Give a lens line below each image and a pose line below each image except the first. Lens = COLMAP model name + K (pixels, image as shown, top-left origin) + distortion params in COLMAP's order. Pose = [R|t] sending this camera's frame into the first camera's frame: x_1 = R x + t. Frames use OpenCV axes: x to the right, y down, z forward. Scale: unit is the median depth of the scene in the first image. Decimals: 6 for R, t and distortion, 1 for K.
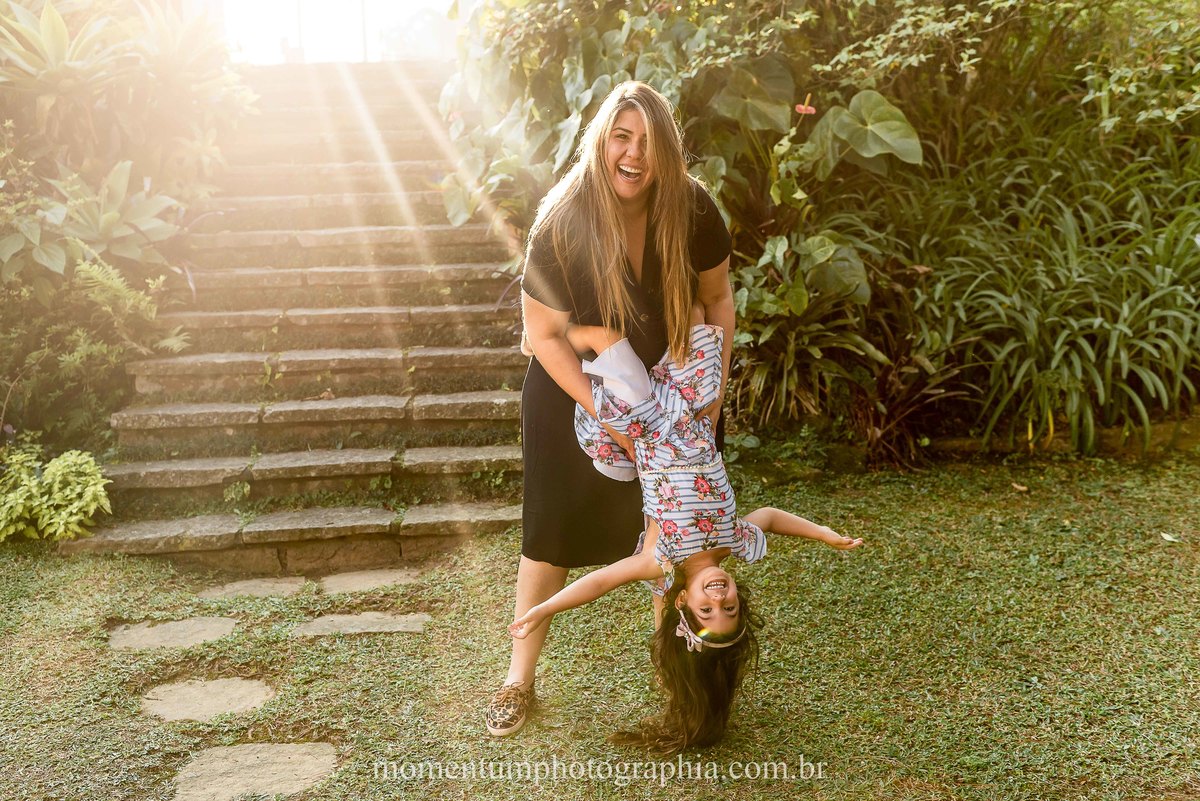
lens RADIAL K [[1133.8, 0, 622.8], [0, 1133.8, 384.9], [0, 0, 1]] dist [0.000048, 0.006215]
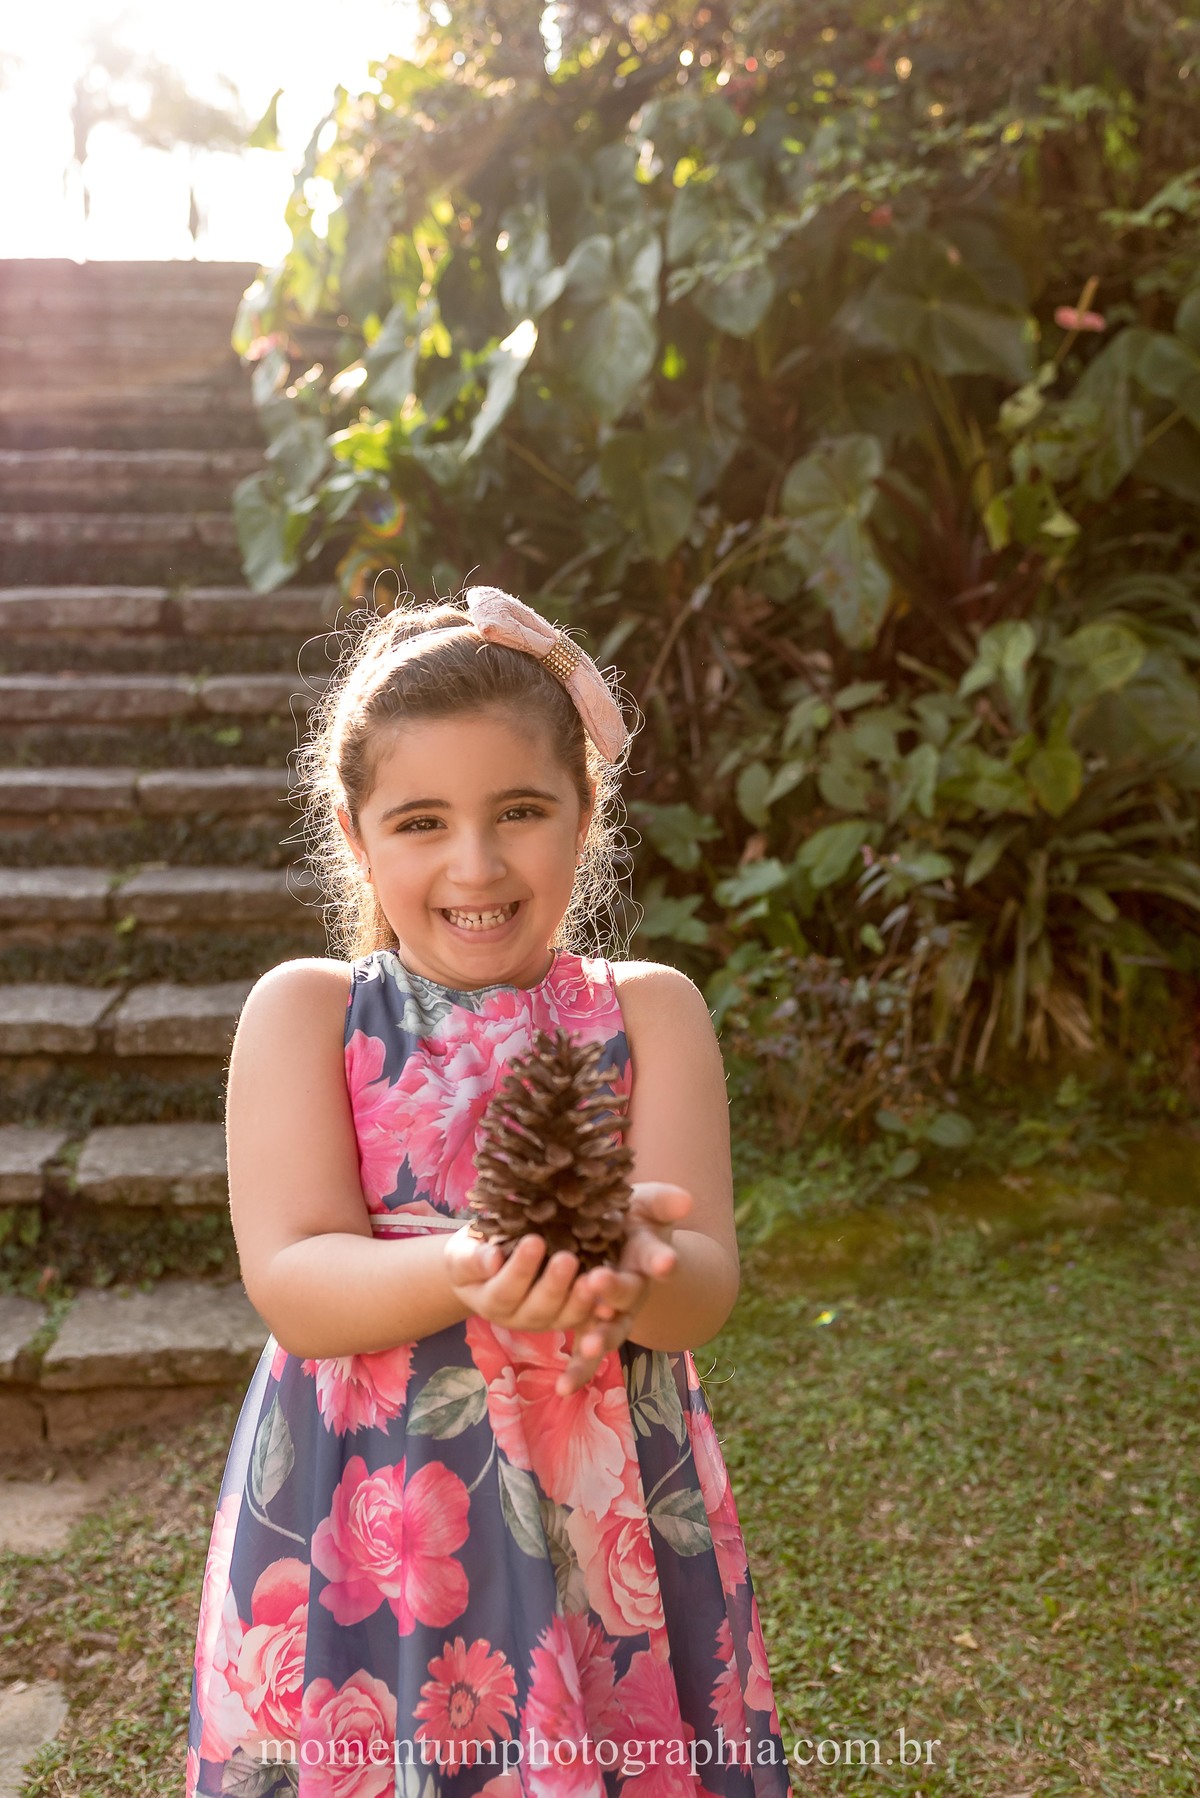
lens RADIAL K [[1918.3, 0, 645.5], [0, 1918.3, 946.6], [0, 0, 1]] dist [-0.002675, -0.003972]
pose [[0.999670, 0.018110, 0.018234, -0.008043], [-0.018587, 0.999480, 0.026357, -0.028356], [-0.017747, -0.026687, 0.999486, 0.299597]]
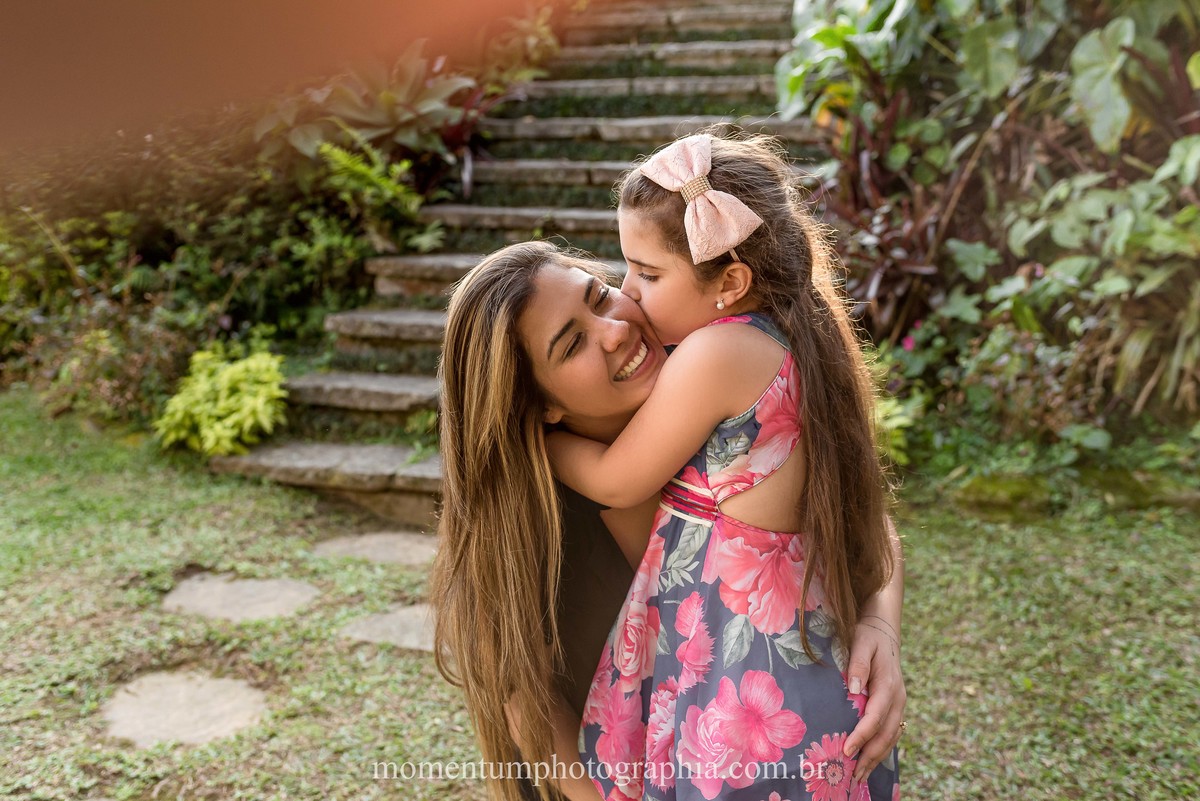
lens RADIAL K [[1133.8, 0, 622.8], [0, 1133.8, 384.9], [0, 0, 1]] dist [0.000048, 0.006215]
pose [[0.917636, 0.110149, -0.381853, 0.100505], [-0.081697, 0.992586, 0.089993, -0.018241], [0.388935, -0.051384, 0.919831, 0.249905]]
